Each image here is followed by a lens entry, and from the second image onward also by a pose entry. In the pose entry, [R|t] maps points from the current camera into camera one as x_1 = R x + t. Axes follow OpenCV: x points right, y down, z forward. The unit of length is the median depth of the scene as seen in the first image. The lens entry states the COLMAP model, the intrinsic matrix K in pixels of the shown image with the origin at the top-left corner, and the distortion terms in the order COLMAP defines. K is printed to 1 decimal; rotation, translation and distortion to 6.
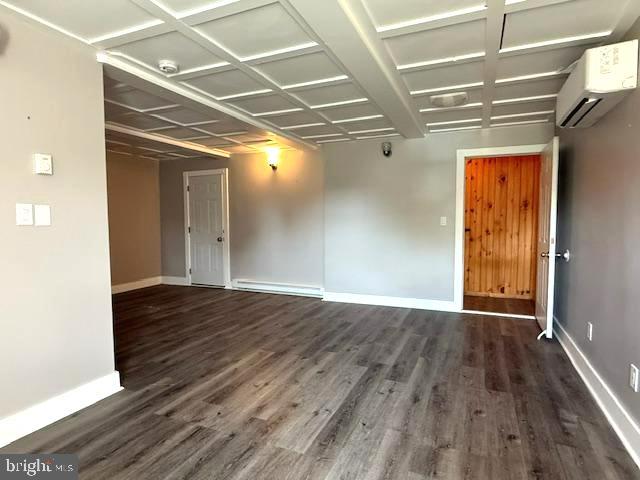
lens RADIAL K [[349.3, 0, 324.6], [0, 349.3, 240.2], [0, 0, 1]] dist [-0.002659, 0.000407]
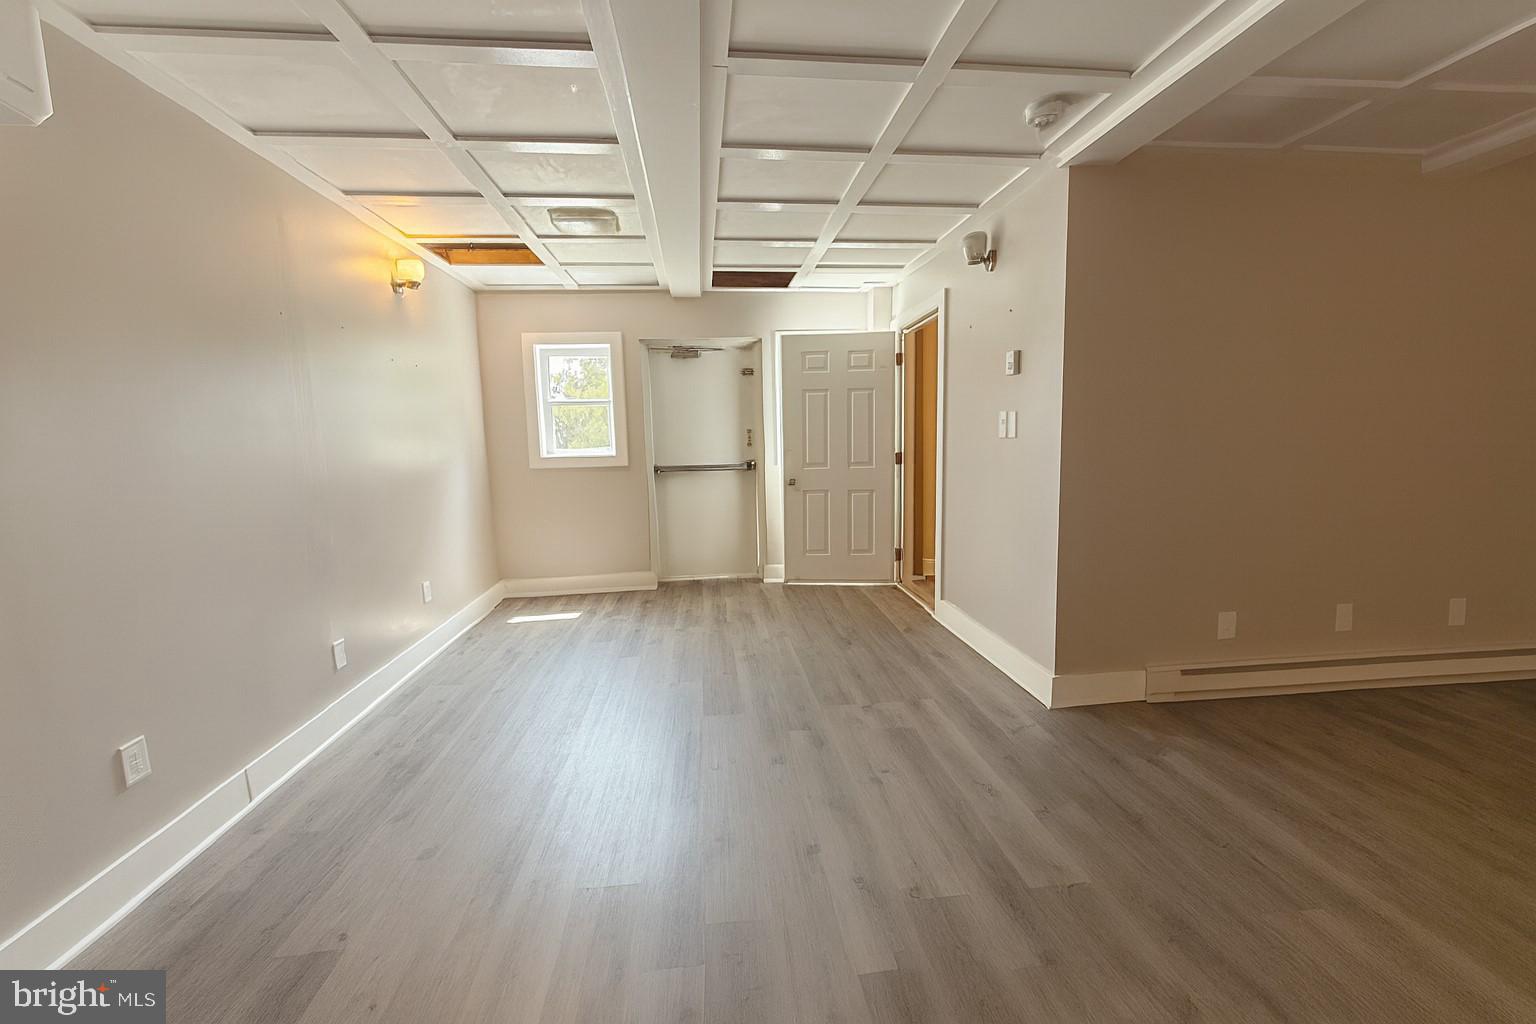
lens RADIAL K [[638.7, 0, 768.0], [0, 638.7, 512.0], [0, 0, 1]] dist [0.011758, 0.000100]
pose [[-0.872163, 0.080939, -0.482474, 0.294682], [-0.005800, 0.984439, 0.175633, -0.086531], [0.489181, 0.155979, -0.858121, 1.338218]]
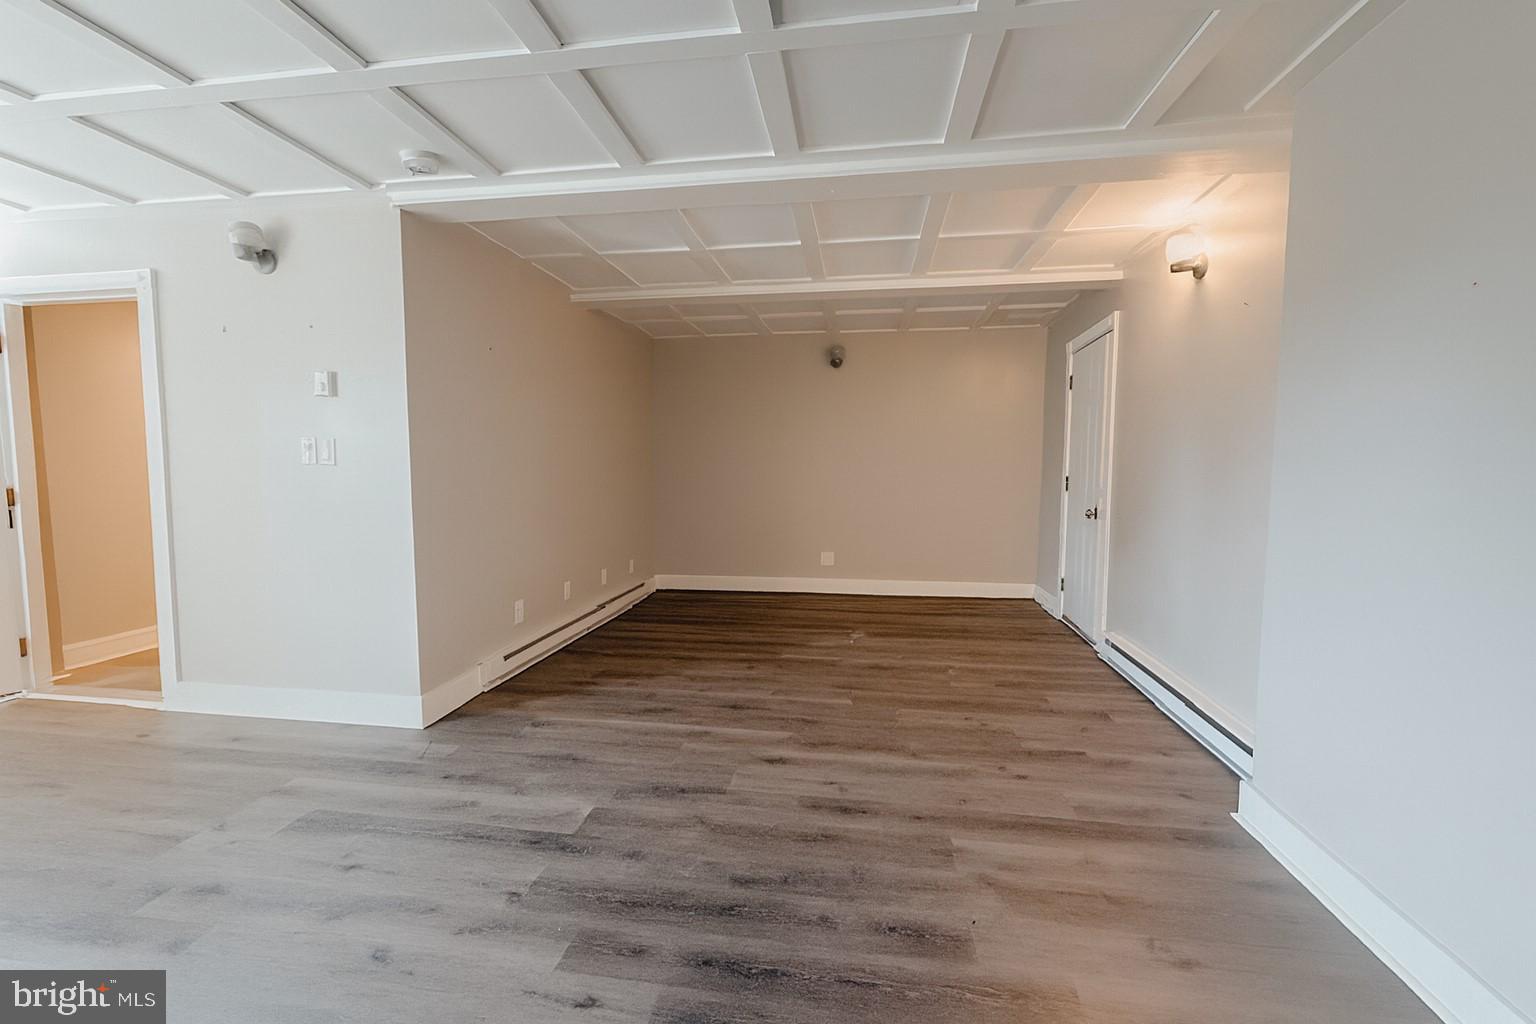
lens RADIAL K [[630.2, 0, 785.0], [0, 630.2, 507.2], [0, 0, 1]] dist [0.001751, 0.000232]
pose [[0.258553, 0.076044, -0.962999, 0.516698], [-0.059979, 0.996237, 0.062565, -0.061994], [0.964133, 0.041584, 0.262141, 1.050367]]
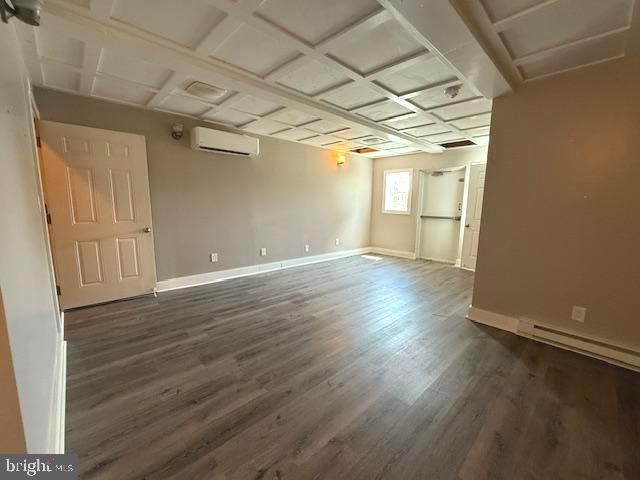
lens RADIAL K [[279.0, 0, 316.8], [0, 279.0, 238.6], [0, 0, 1]] dist [0.000210, 0.000272]
pose [[-0.909254, -0.068094, 0.410635, -0.372682], [0.009385, 0.982924, 0.183774, -0.120014], [-0.416136, 0.170951, -0.893088, 1.848153]]
